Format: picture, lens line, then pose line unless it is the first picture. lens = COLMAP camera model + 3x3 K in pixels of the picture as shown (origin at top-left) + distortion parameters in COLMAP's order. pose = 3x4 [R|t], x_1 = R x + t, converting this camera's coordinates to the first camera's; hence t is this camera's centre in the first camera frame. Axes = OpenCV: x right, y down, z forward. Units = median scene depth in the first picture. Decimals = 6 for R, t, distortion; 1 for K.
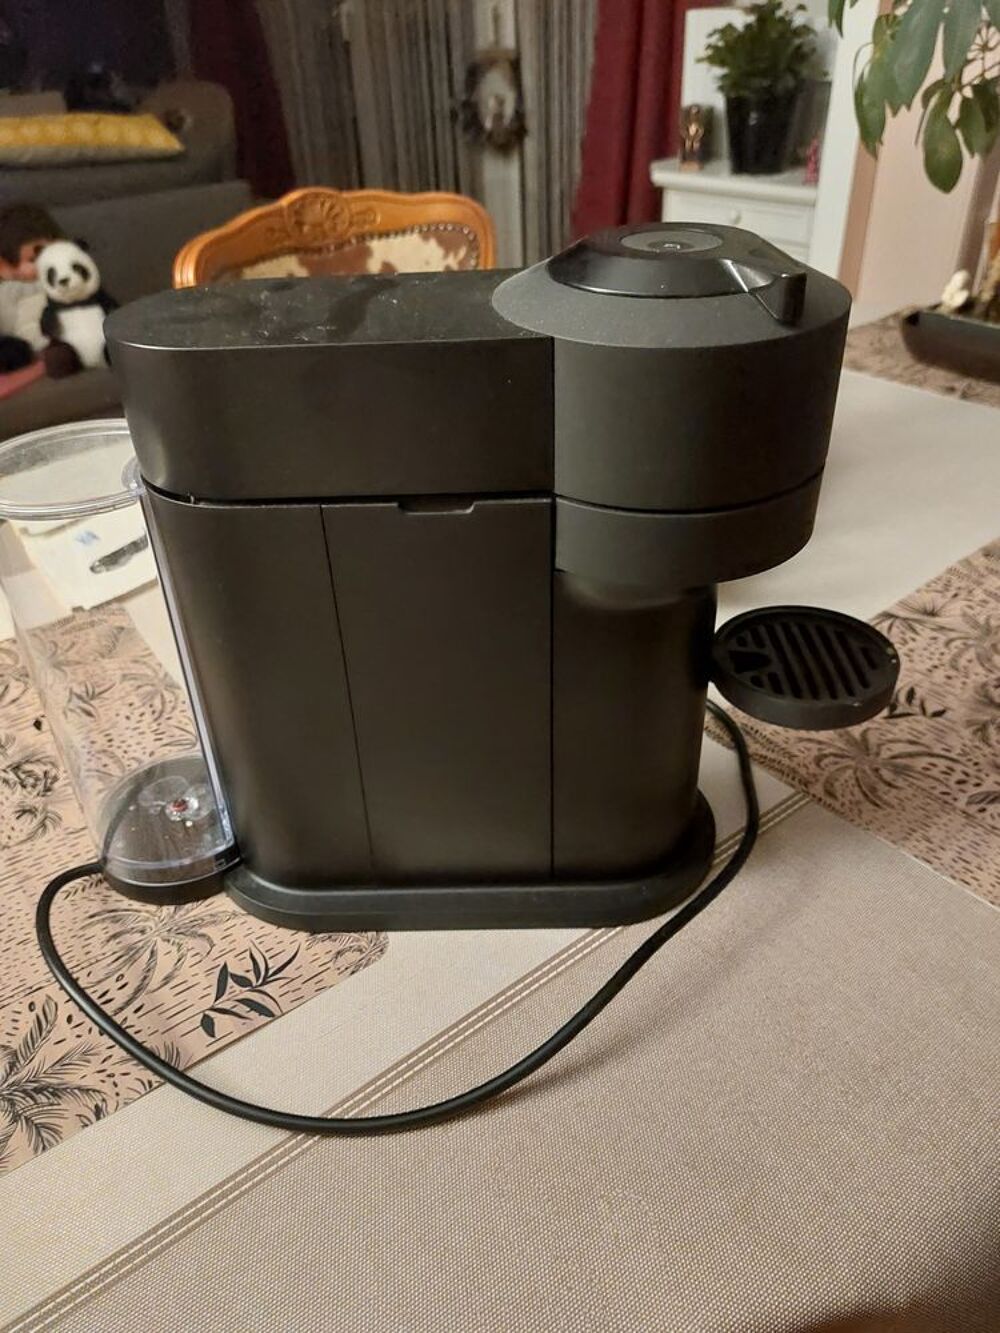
lens RADIAL K [[964.0, 0, 502.9], [0, 964.0, 671.8], [0, 0, 1]] dist [0.002380, -0.012331]
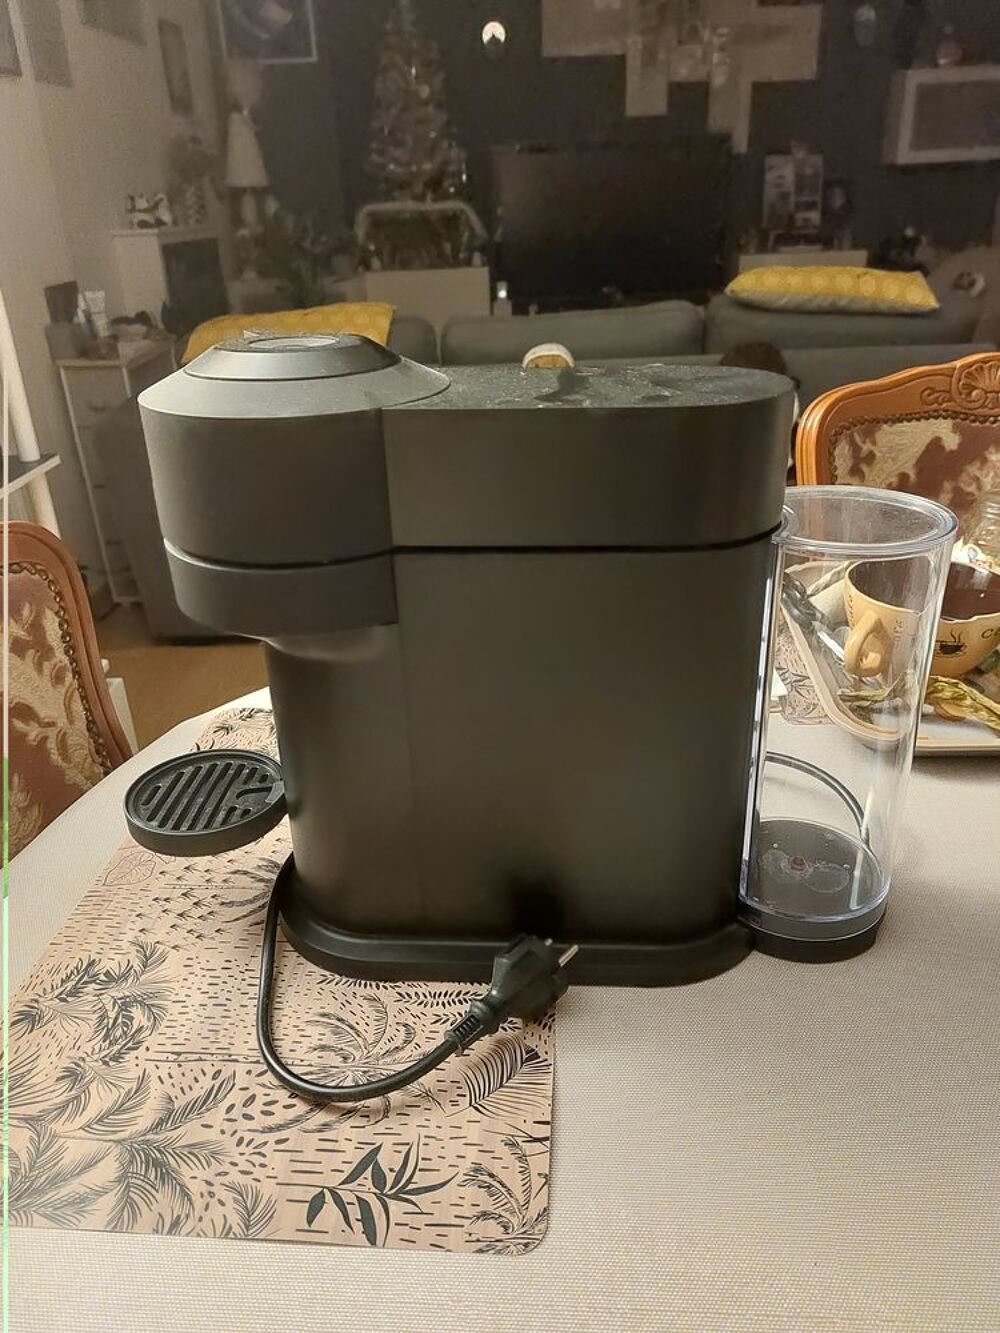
lens RADIAL K [[964.0, 0, 505.0], [0, 964.0, 661.8], [0, 0, 1]] dist [0.002380, -0.012331]
pose [[0.758940, 0.294423, -0.580797, 0.181070], [-0.372885, 0.927722, -0.016967, -0.135820], [0.533823, 0.229448, 0.813871, 0.253900]]
